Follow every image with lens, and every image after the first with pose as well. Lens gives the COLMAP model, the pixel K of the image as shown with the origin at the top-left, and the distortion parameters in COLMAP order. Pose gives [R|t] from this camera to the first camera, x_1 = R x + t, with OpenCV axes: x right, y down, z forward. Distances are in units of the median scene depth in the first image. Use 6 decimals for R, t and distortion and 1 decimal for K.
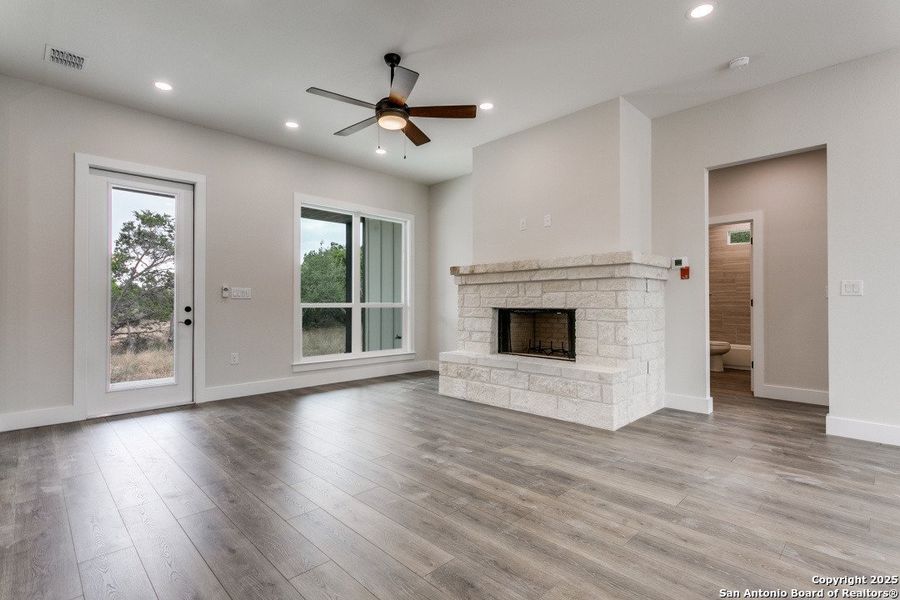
lens RADIAL K [[432.4, 0, 446.7], [0, 432.4, 302.4], [0, 0, 1]] dist [0.000043, -0.000033]
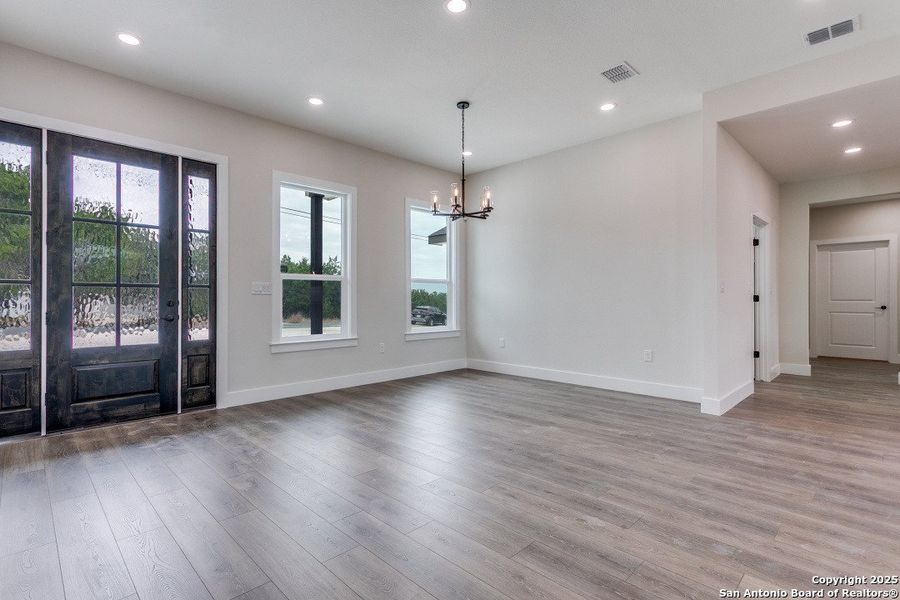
lens RADIAL K [[437.8, 0, 459.7], [0, 437.8, 296.4], [0, 0, 1]] dist [0.002248, 0.000557]
pose [[-0.999645, 0.003209, -0.026433, 0.495051], [0.003451, 0.999953, -0.009114, 0.001318], [0.026403, -0.009202, -0.999609, 0.832922]]
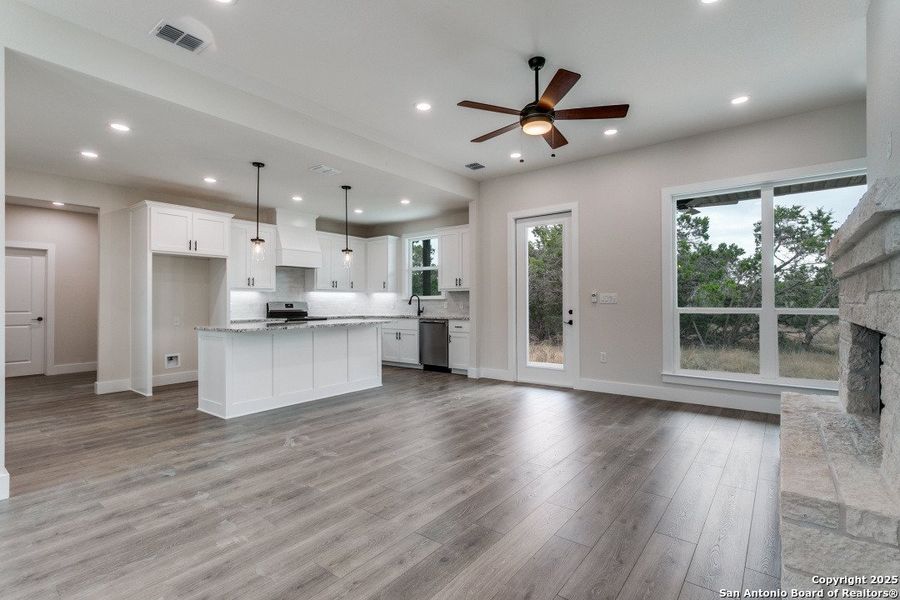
lens RADIAL K [[426.1, 0, 438.8], [0, 426.1, 300.8], [0, 0, 1]] dist [0.003121, 0.000667]
pose [[0.127179, -0.001822, -0.991878, 0.577552], [0.007765, 0.999969, -0.000841, -0.018766], [0.991849, -0.007595, 0.127189, 0.468651]]
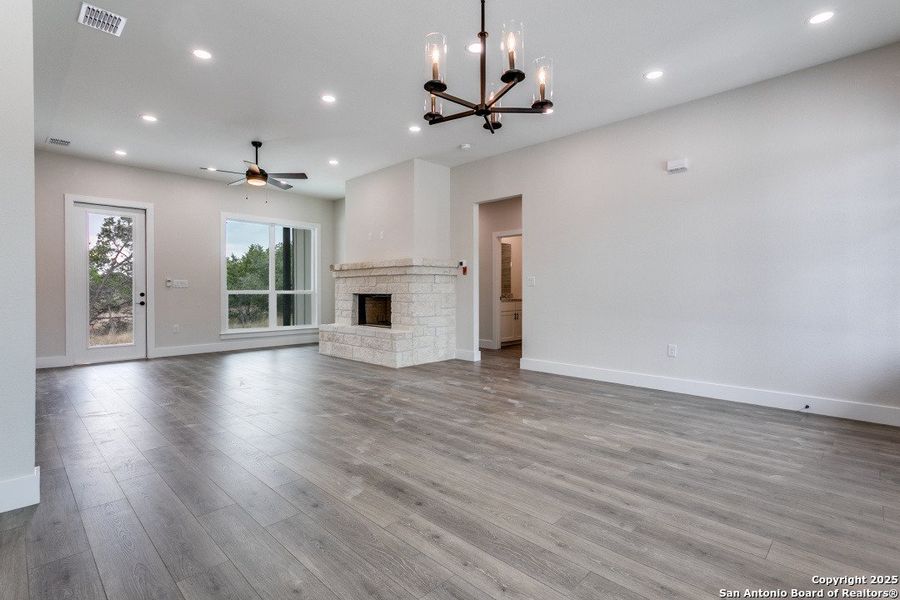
lens RADIAL K [[439.1, 0, 440.6], [0, 439.1, 296.4], [0, 0, 1]] dist [0.001346, 0.000295]
pose [[0.999989, -0.000264, 0.004695, 0.417853], [0.000194, 0.999889, 0.014930, -0.000401], [-0.004699, -0.014929, 0.999878, -0.510632]]
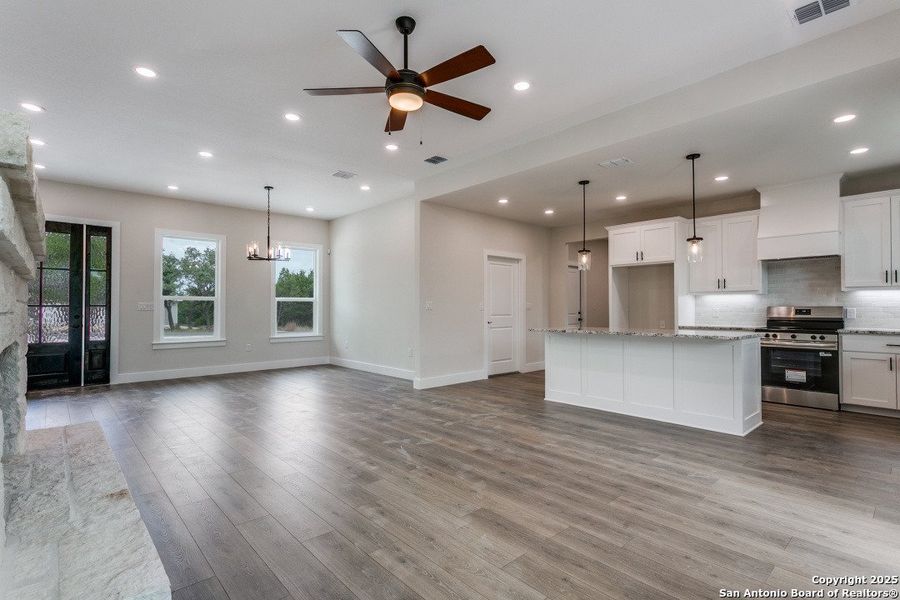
lens RADIAL K [[436.8, 0, 464.6], [0, 436.8, 301.0], [0, 0, 1]] dist [0.003565, 0.000259]
pose [[-0.999973, 0.002740, 0.006885, -0.175223], [0.002607, 0.999813, -0.019136, -0.014538], [-0.006936, -0.019117, -0.999793, 1.316872]]
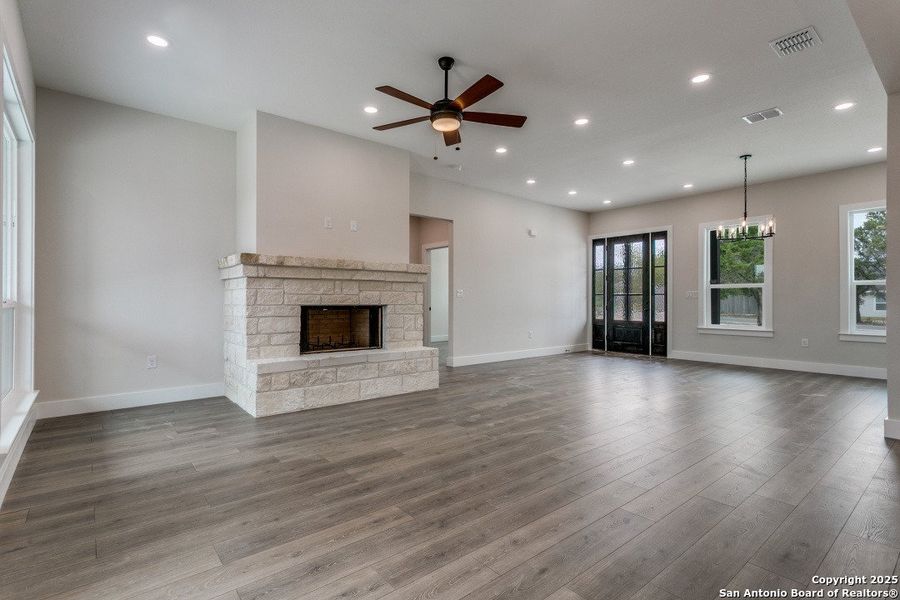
lens RADIAL K [[439.1, 0, 440.6], [0, 439.1, 296.4], [0, 0, 1]] dist [0.001346, 0.000295]
pose [[0.084809, 0.011277, 0.996333, -0.841870], [-0.004727, 0.999929, -0.010915, 0.002442], [-0.996386, -0.003783, 0.084856, 0.664126]]
